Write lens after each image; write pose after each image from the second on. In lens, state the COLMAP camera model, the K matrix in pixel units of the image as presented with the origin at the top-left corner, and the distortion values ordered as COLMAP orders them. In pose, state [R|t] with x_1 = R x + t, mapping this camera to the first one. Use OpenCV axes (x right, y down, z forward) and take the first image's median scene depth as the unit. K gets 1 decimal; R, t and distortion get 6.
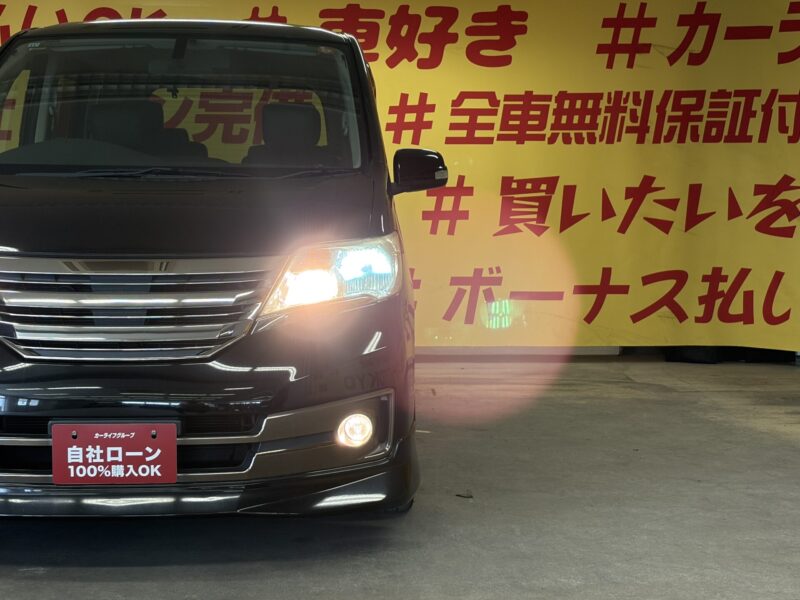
lens RADIAL K [[1499.8, 0, 398.9], [0, 1499.8, 300.3], [0, 0, 1]] dist [0.177500, 0.000000]
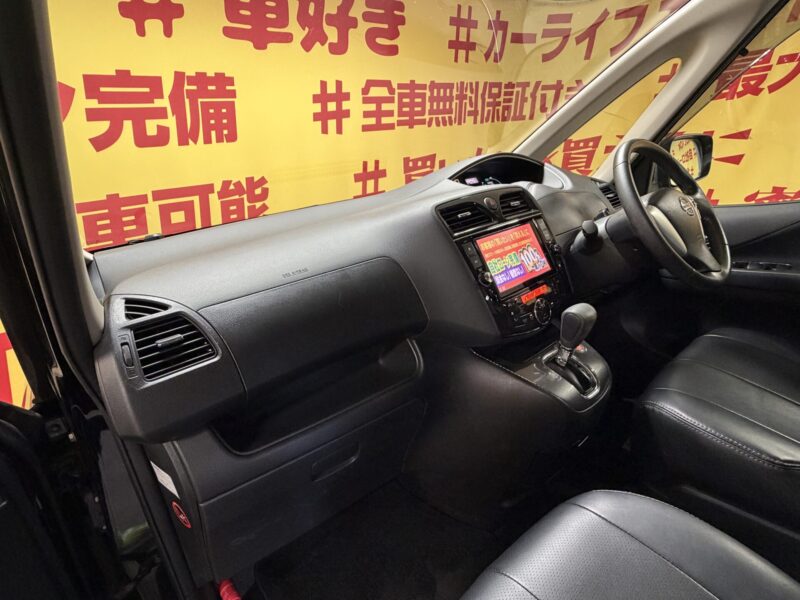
lens RADIAL K [[405.3, 0, 393.2], [0, 405.3, 298.9], [0, 0, 1]] dist [0.002056, -0.001218]
pose [[0.773049, -0.291146, 0.563586, -0.155779], [0.134306, 0.943431, 0.303150, -0.075454], [-0.619966, -0.158656, 0.768421, 0.738115]]
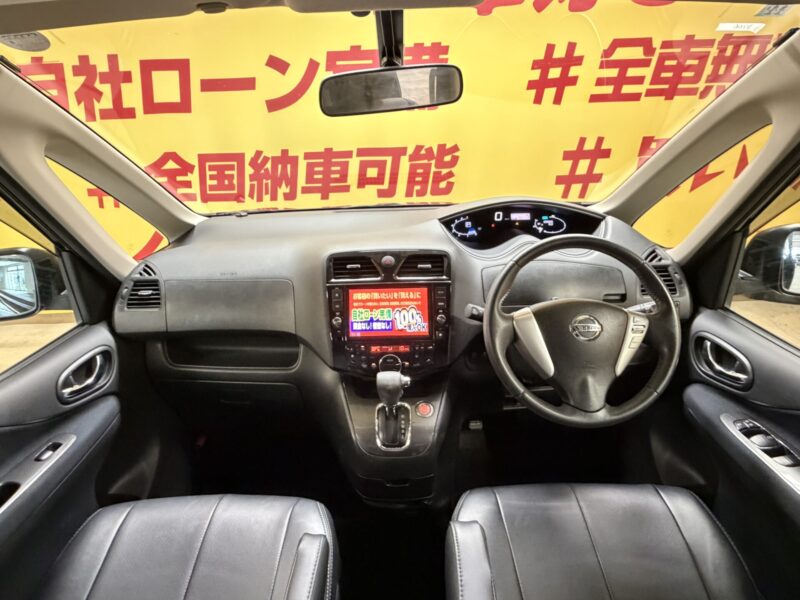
lens RADIAL K [[445.7, 0, 388.3], [0, 445.7, 300.0], [0, 0, 1]] dist [-0.007621, 0.000376]
pose [[0.998892, -0.018538, -0.043268, -0.084768], [0.033187, 0.929217, 0.368040, -0.095801], [0.033382, -0.369068, 0.928803, 0.692977]]
